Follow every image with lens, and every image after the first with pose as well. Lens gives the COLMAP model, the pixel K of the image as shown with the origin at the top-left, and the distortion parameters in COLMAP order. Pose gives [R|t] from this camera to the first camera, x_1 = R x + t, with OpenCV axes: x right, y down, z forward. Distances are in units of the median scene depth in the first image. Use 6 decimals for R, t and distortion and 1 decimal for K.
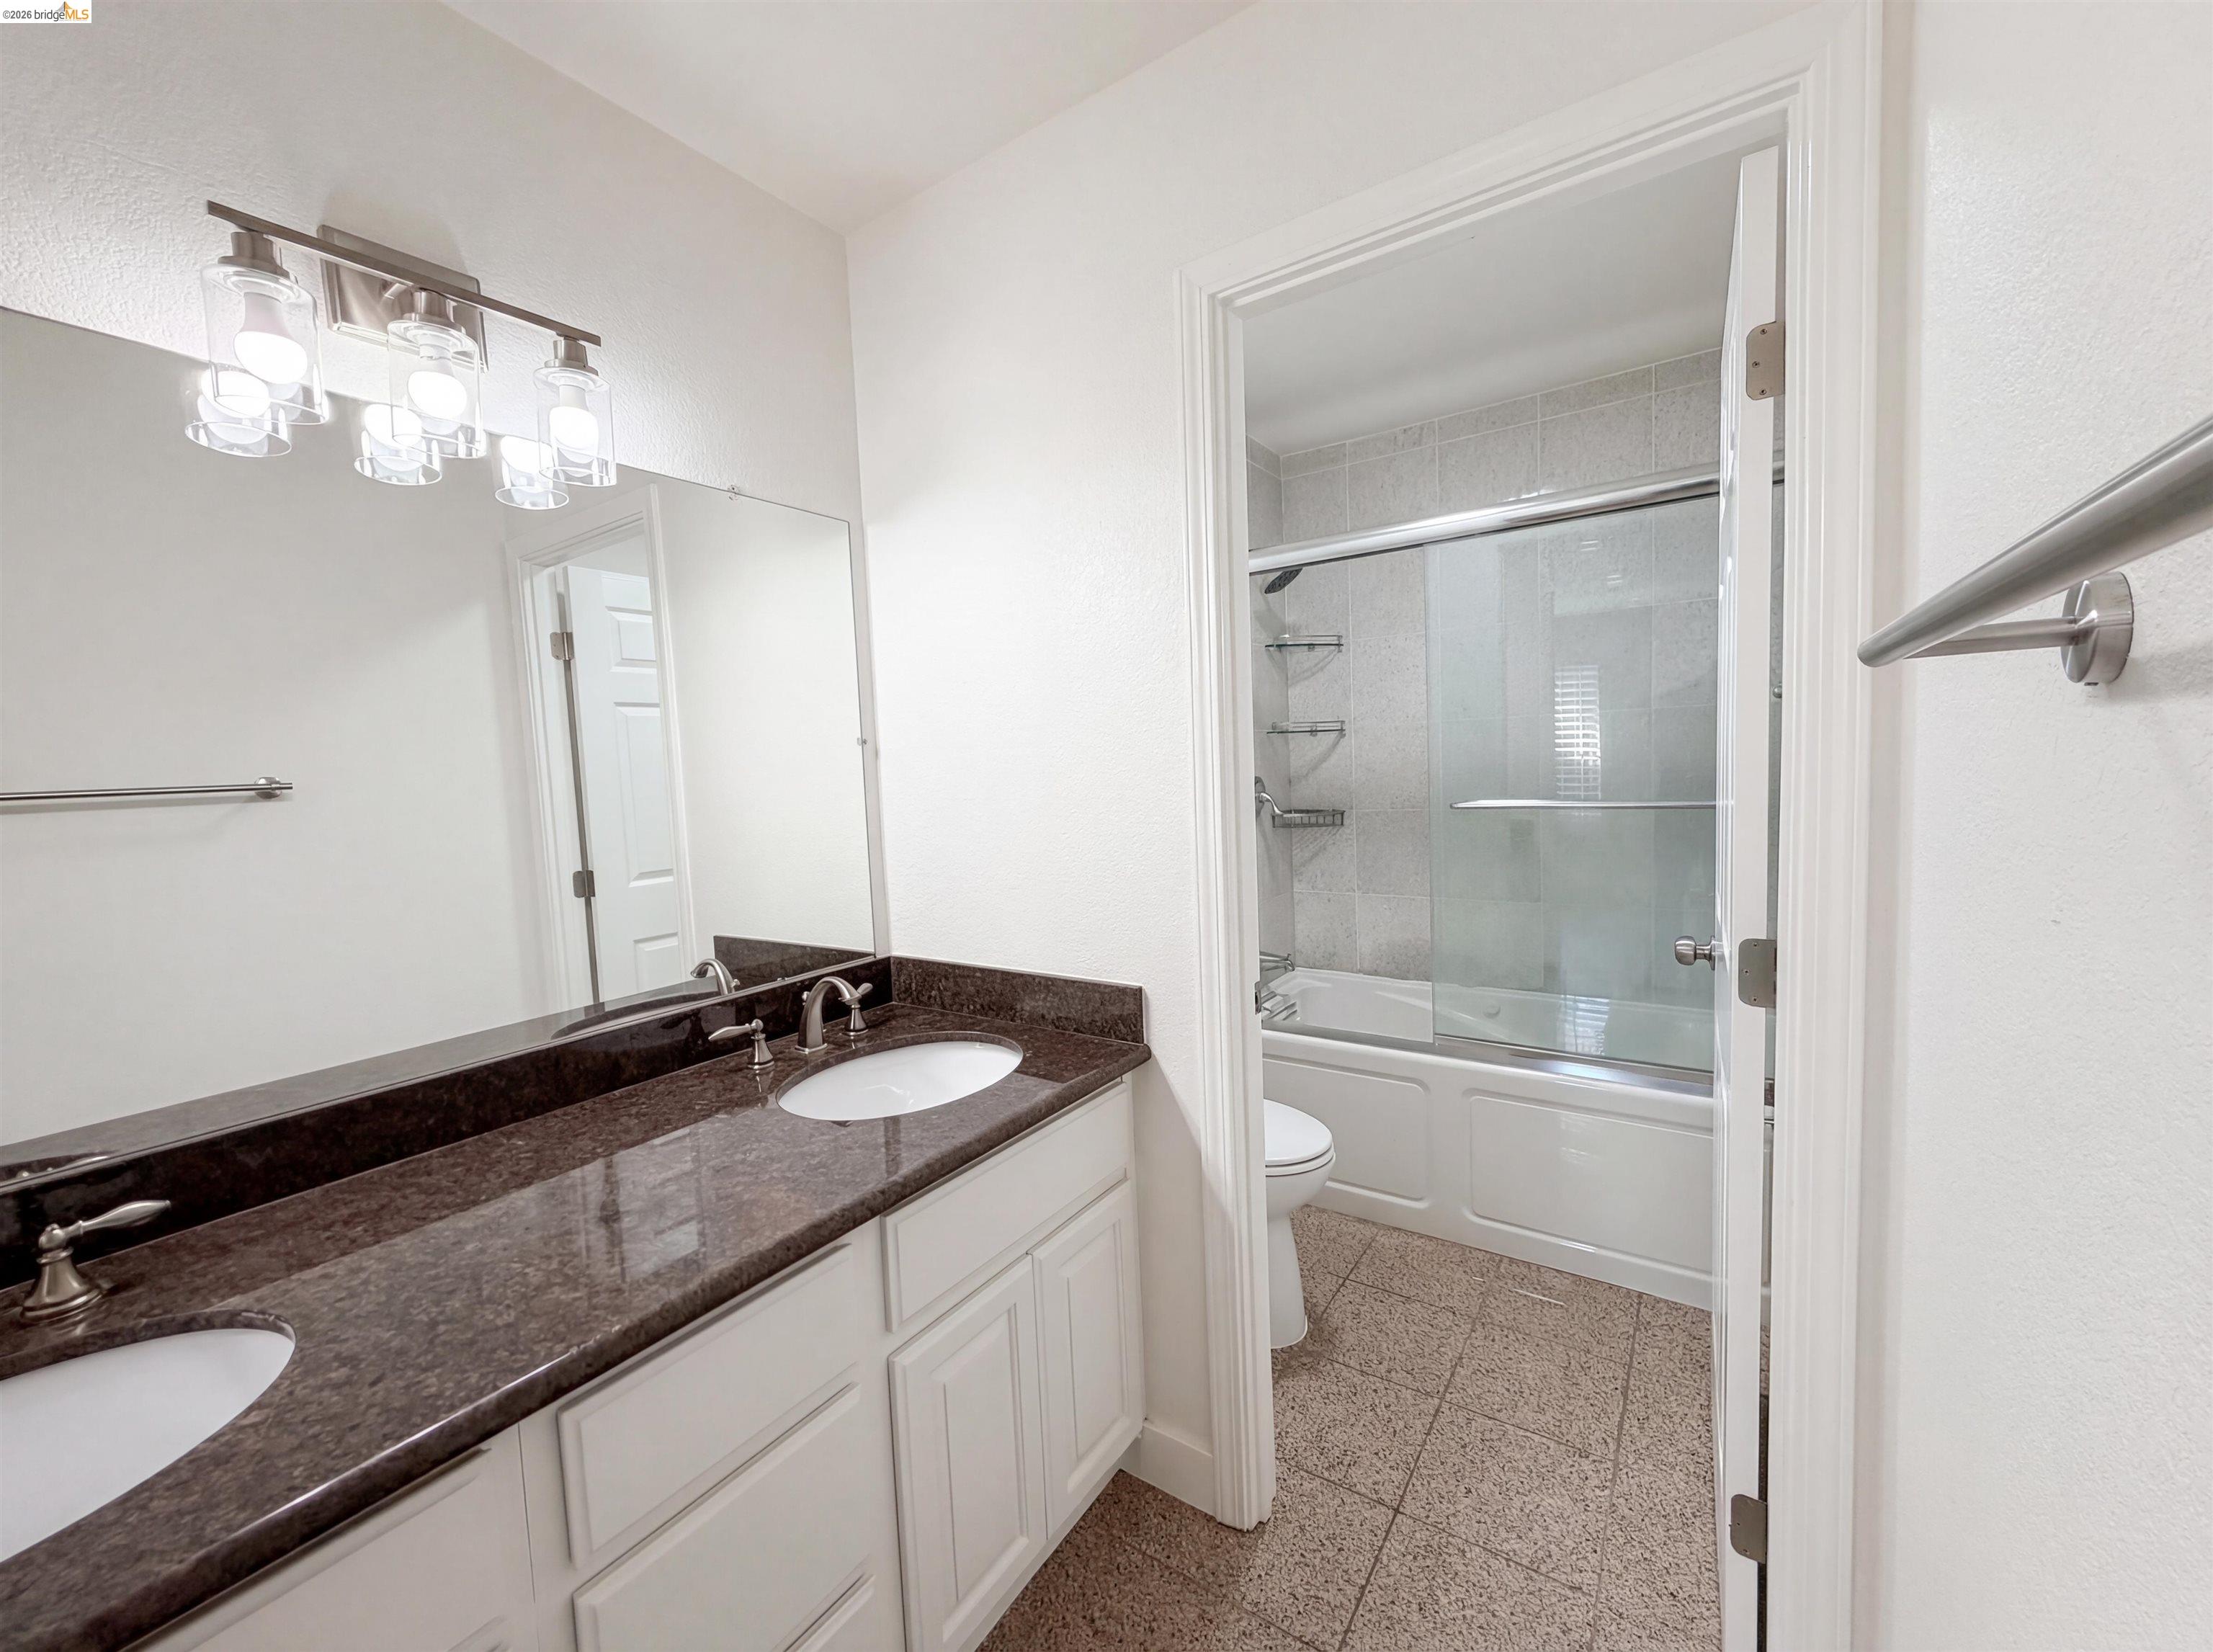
lens RADIAL K [[880.4, 0, 1101.8], [0, 880.4, 830.4], [0, 0, 1]] dist [-0.000065, -0.000342]
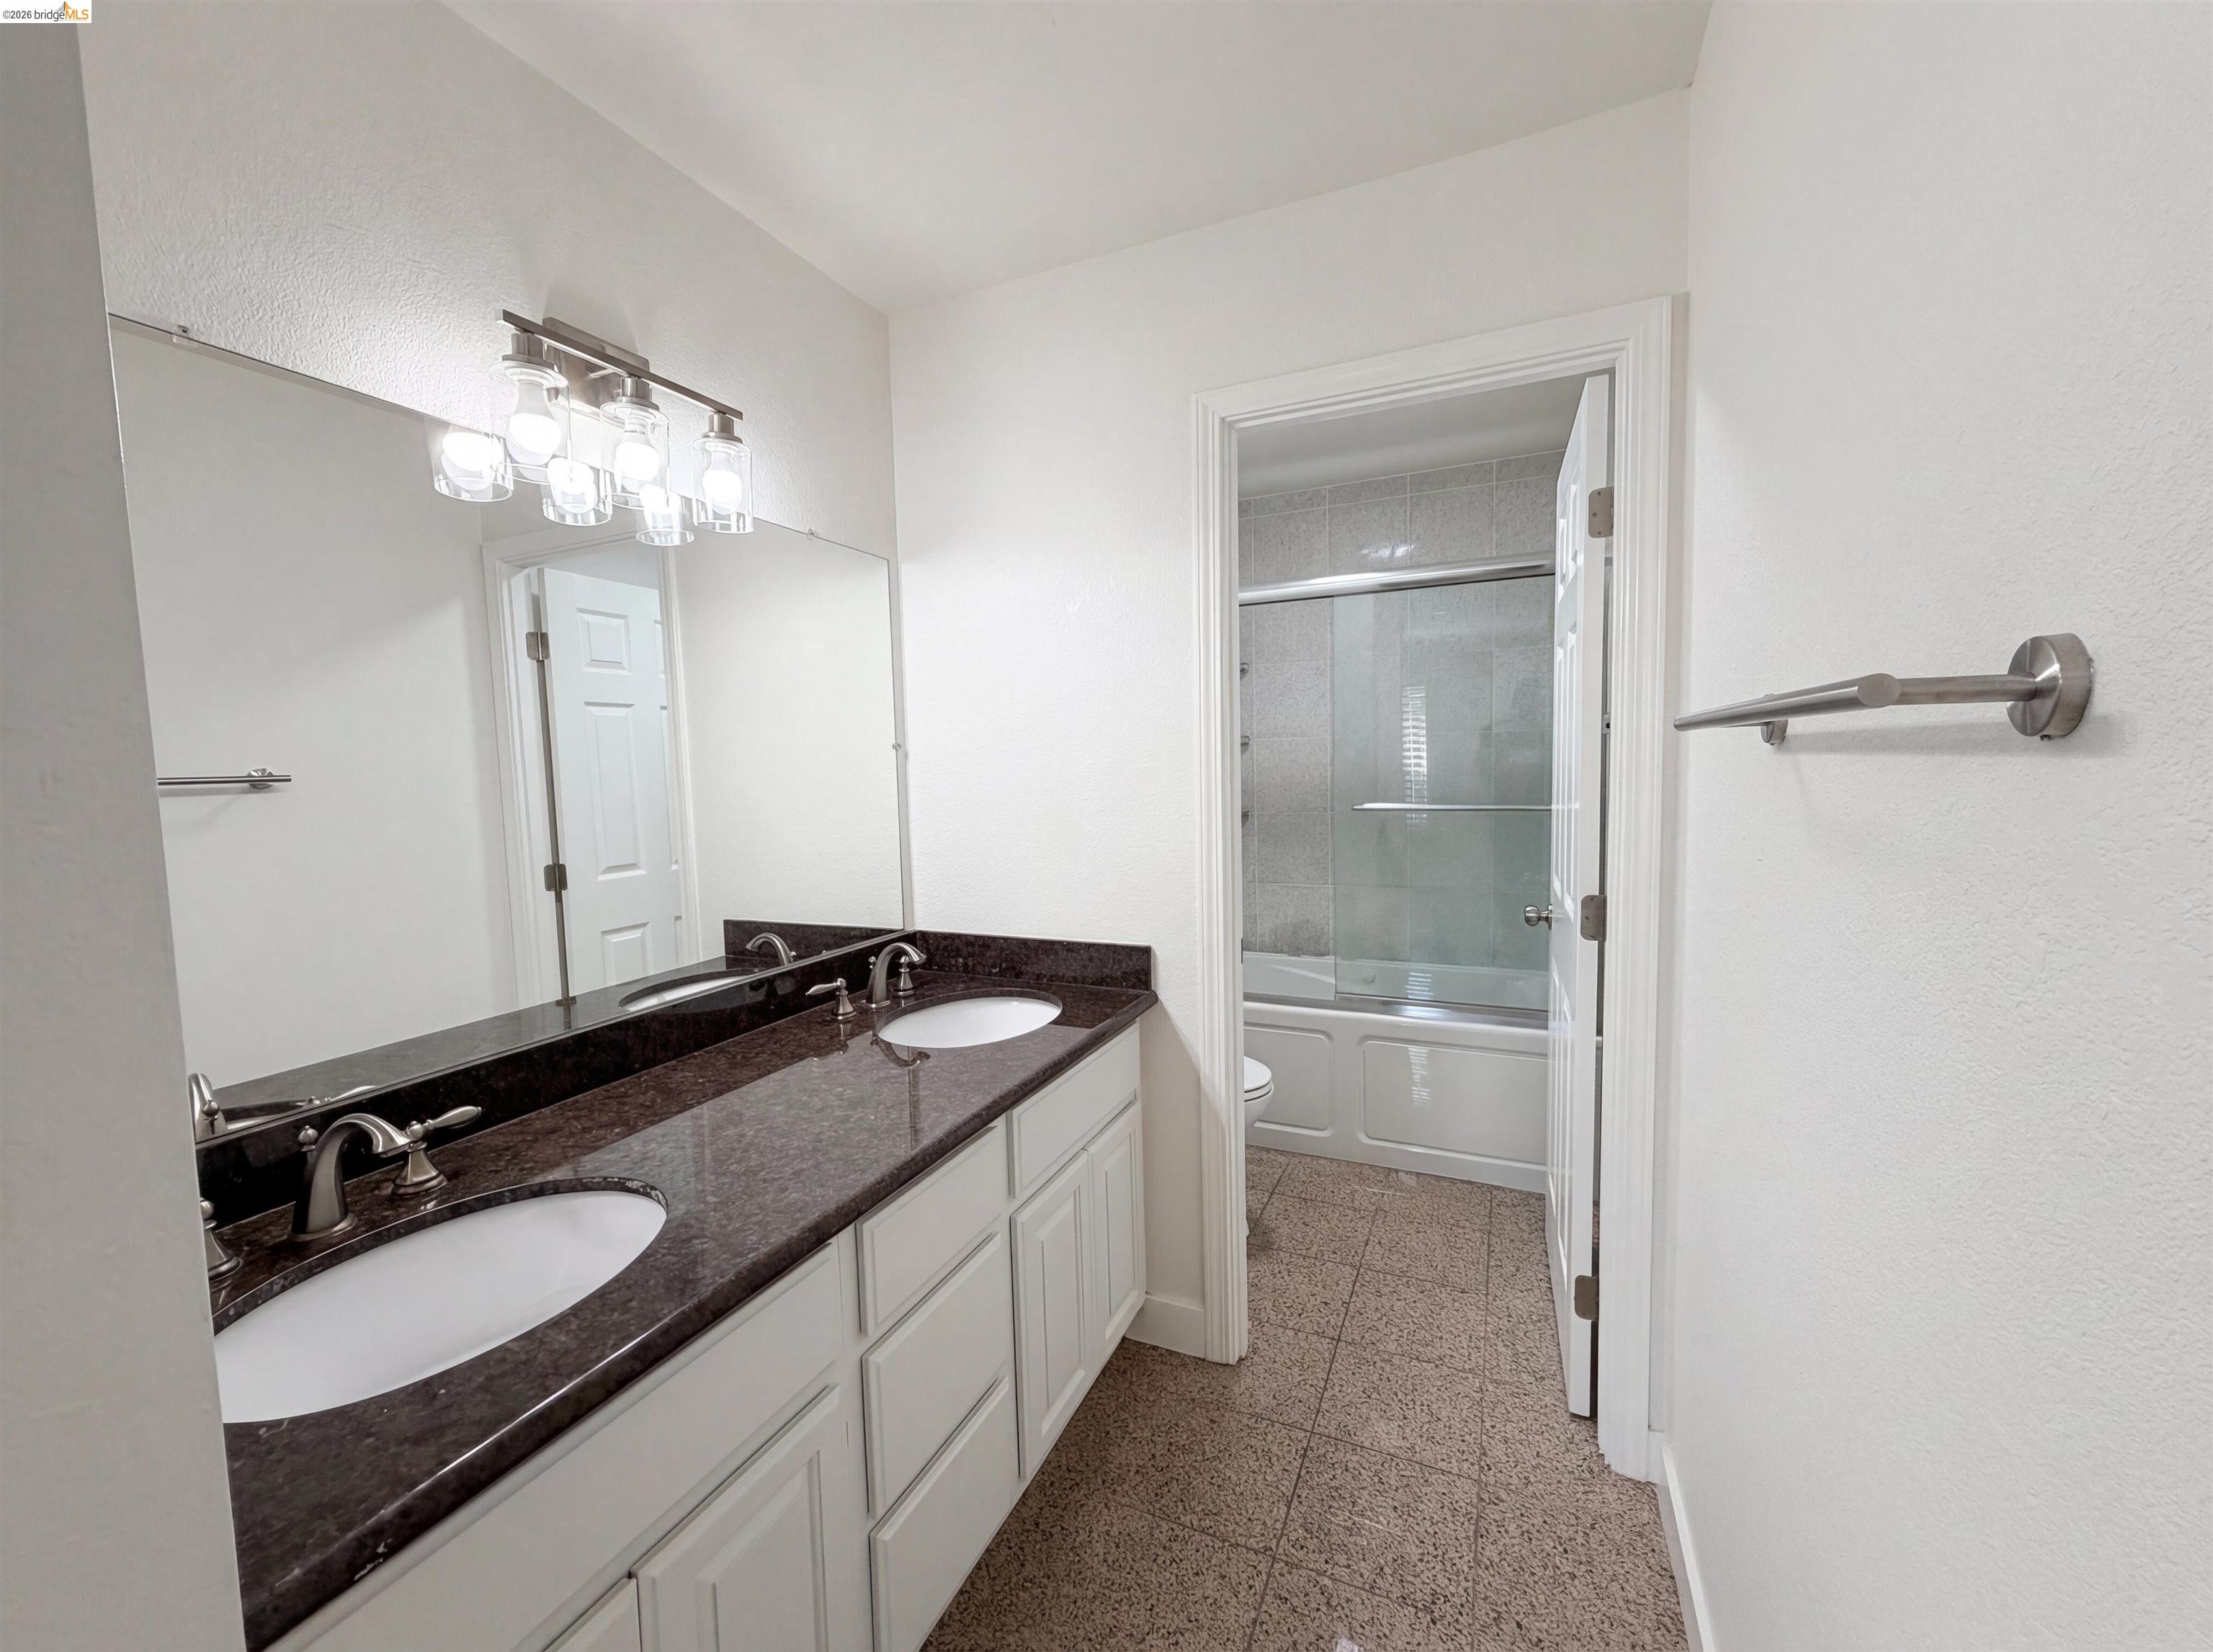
lens RADIAL K [[880.4, 0, 1101.8], [0, 880.4, 830.4], [0, 0, 1]] dist [-0.000065, -0.000342]
pose [[0.984675, 0.004205, 0.174351, -0.250845], [-0.003426, 0.999983, -0.004764, 0.017658], [-0.174368, 0.004094, 0.984672, -0.242159]]
